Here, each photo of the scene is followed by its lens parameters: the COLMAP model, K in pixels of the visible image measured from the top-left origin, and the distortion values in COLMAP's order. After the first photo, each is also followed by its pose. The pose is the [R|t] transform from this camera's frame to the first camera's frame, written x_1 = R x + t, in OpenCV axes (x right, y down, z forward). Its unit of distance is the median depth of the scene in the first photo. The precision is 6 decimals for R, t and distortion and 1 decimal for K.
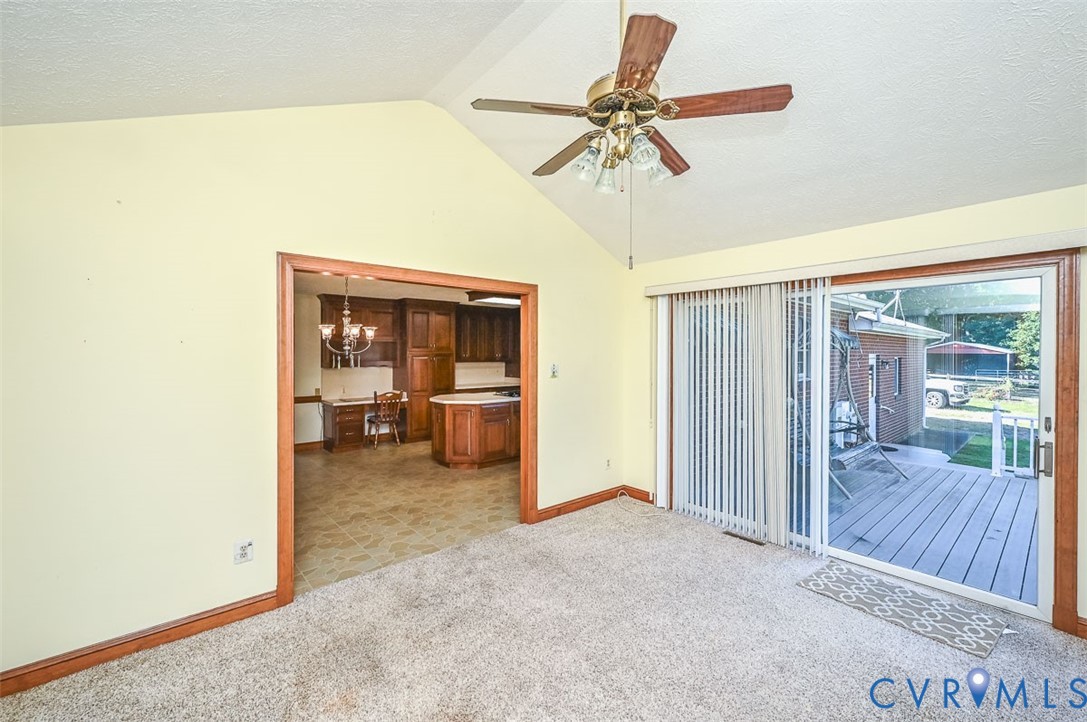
lens RADIAL K [[445.8, 0, 534.7], [0, 445.8, 358.3], [0, 0, 1]] dist [-0.000308, 0.000018]
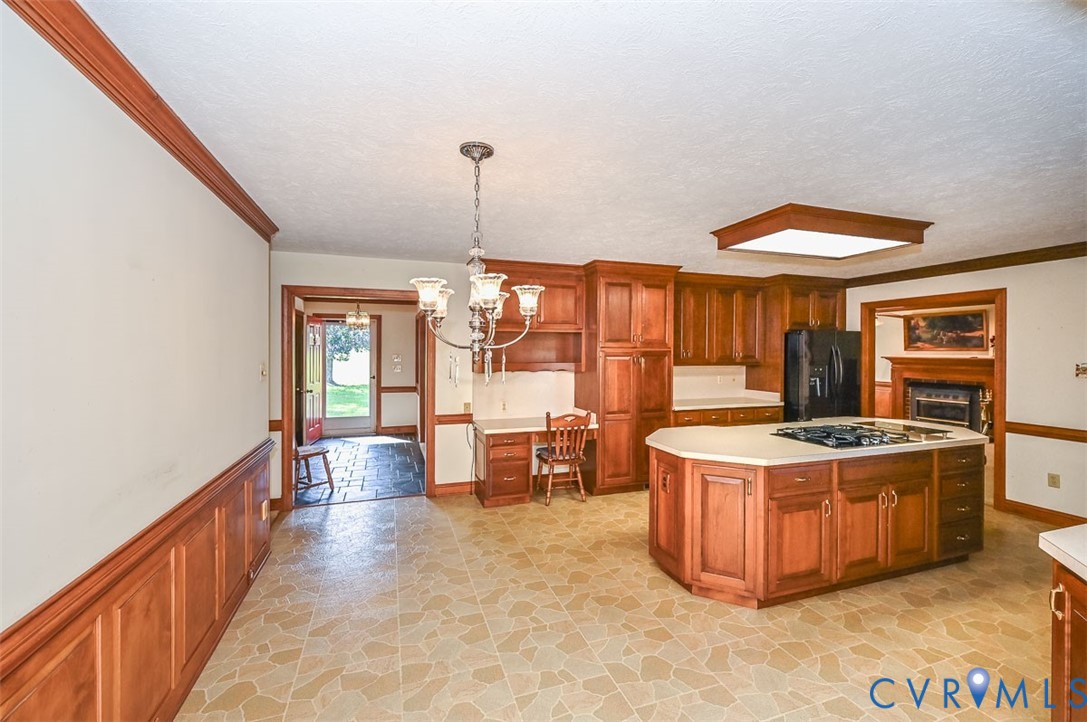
lens RADIAL K [[448.3, 0, 543.3], [0, 448.3, 354.1], [0, 0, 1]] dist [0.000248, 0.000055]
pose [[0.931962, 0.005025, -0.362520, -0.135129], [-0.007220, 0.999963, -0.004702, -0.002867], [0.362483, 0.006999, 0.931964, 0.406284]]
